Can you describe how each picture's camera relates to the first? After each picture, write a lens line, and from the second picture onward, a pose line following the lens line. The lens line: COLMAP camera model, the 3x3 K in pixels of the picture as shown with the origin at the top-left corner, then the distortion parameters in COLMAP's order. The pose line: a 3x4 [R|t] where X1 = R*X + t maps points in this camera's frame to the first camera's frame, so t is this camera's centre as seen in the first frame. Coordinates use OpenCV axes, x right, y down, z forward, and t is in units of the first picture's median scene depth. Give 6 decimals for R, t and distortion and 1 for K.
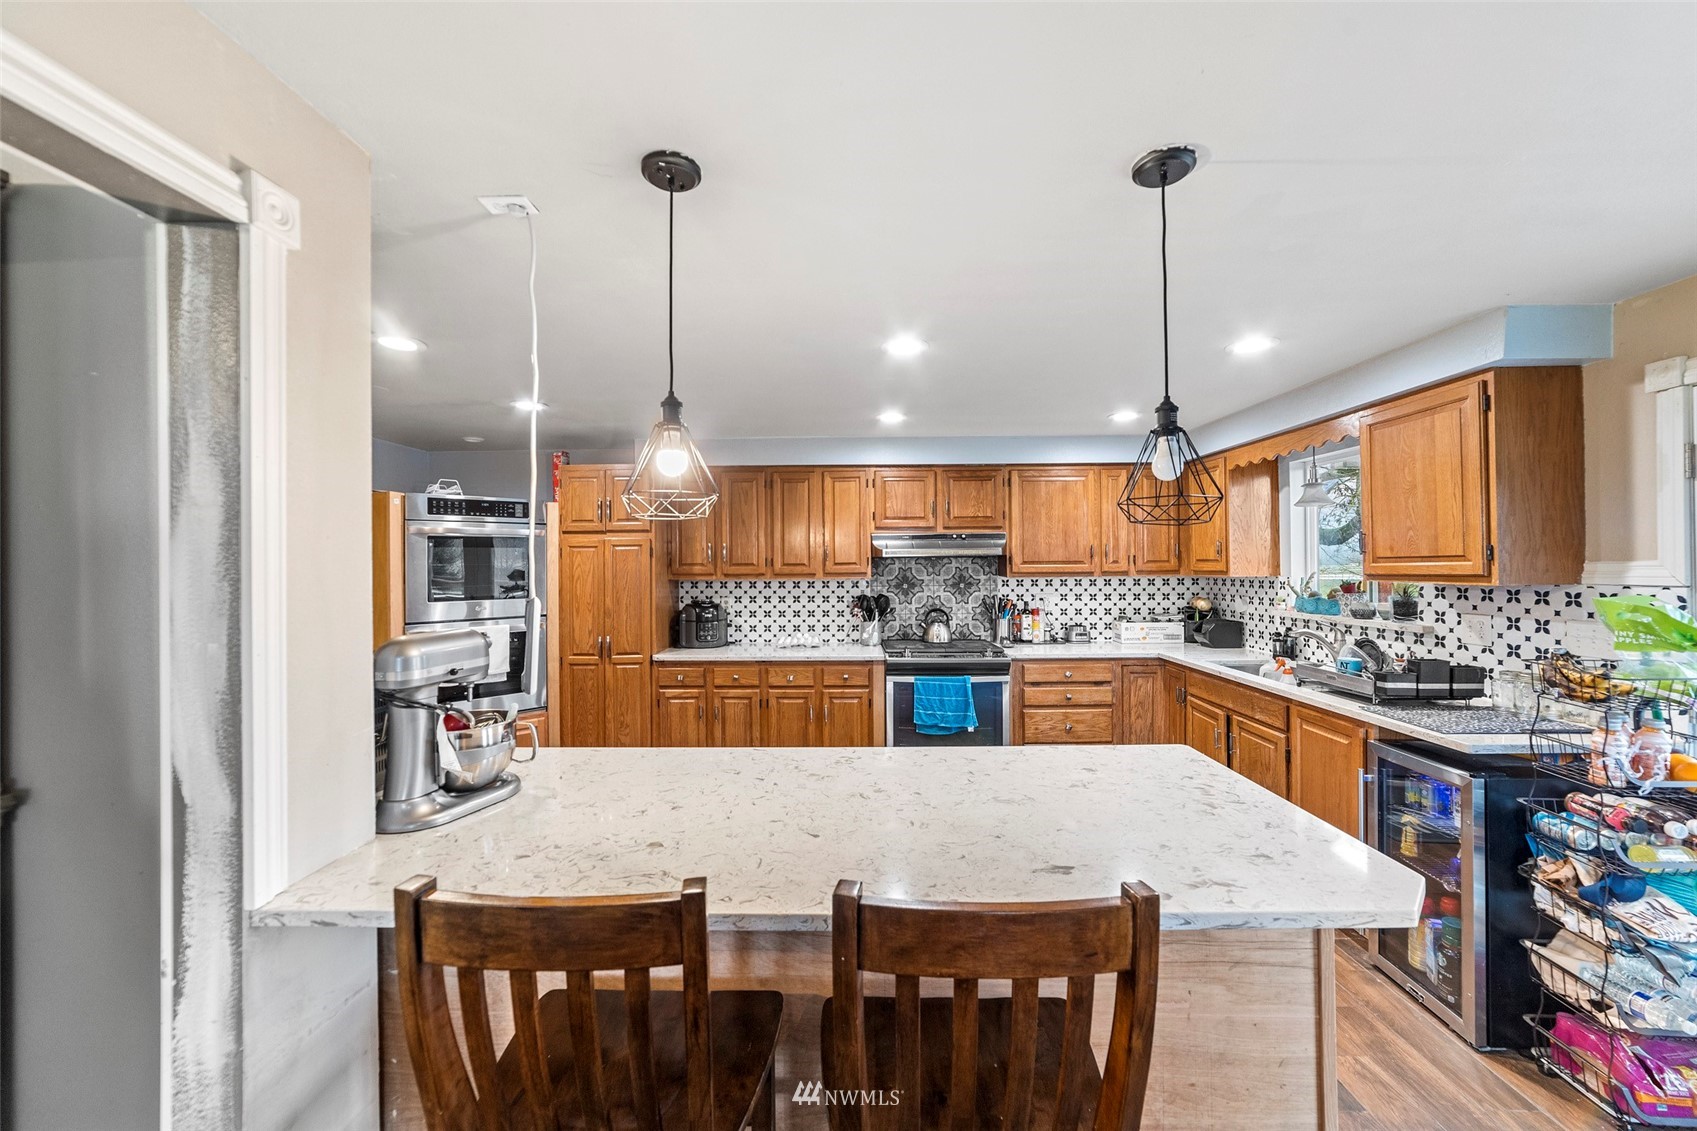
lens RADIAL K [[656.0, 0, 851.6], [0, 656.0, 559.9], [0, 0, 1]] dist [-0.016994, 0.005912]
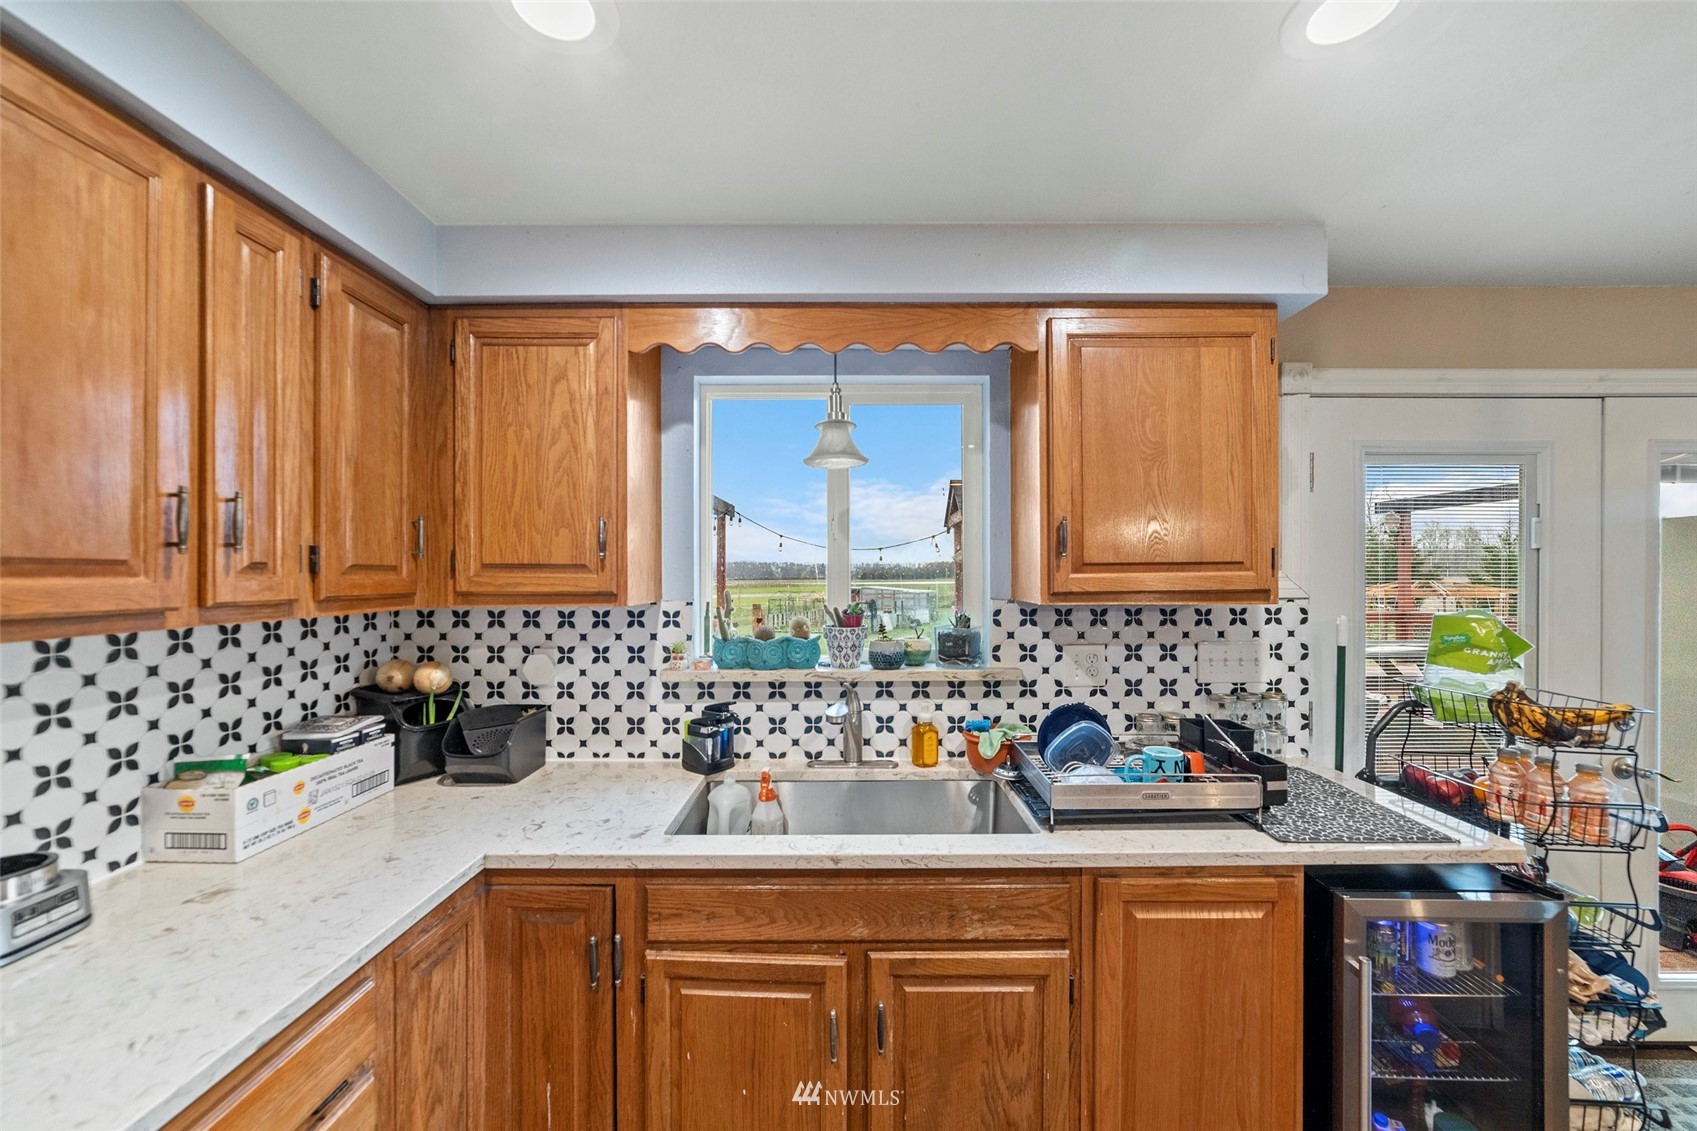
lens RADIAL K [[656.0, 0, 849.0], [0, 656.0, 572.7], [0, 0, 1]] dist [-0.016994, 0.005912]
pose [[-0.014368, 0.008935, 0.999857, 0.138077], [-0.004000, 0.999952, -0.008994, 0.006647], [-0.999889, -0.004129, -0.014332, 0.762586]]
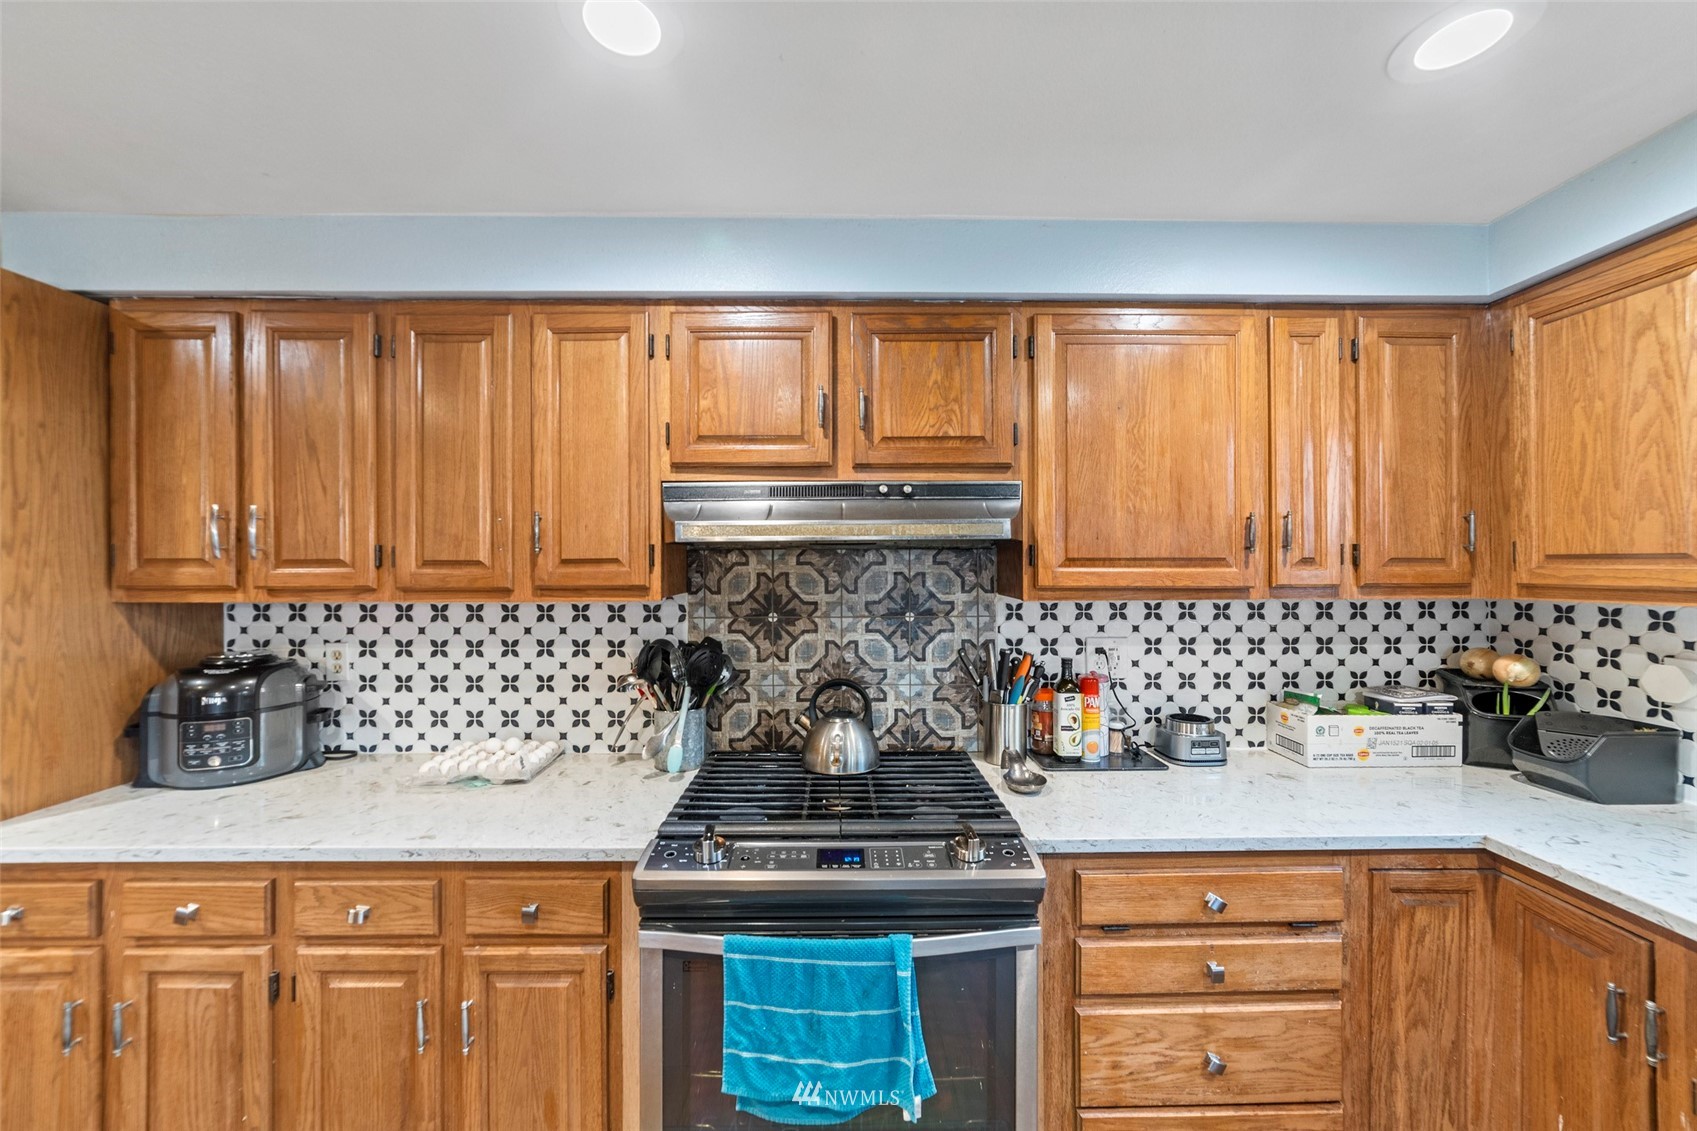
lens RADIAL K [[656.0, 0, 856.5], [0, 656.0, 566.3], [0, 0, 1]] dist [-0.016994, 0.005912]
pose [[0.999608, 0.005739, 0.027418, 0.131466], [-0.005864, 0.999973, 0.004464, 0.005866], [-0.027392, -0.004623, 0.999614, 0.627837]]
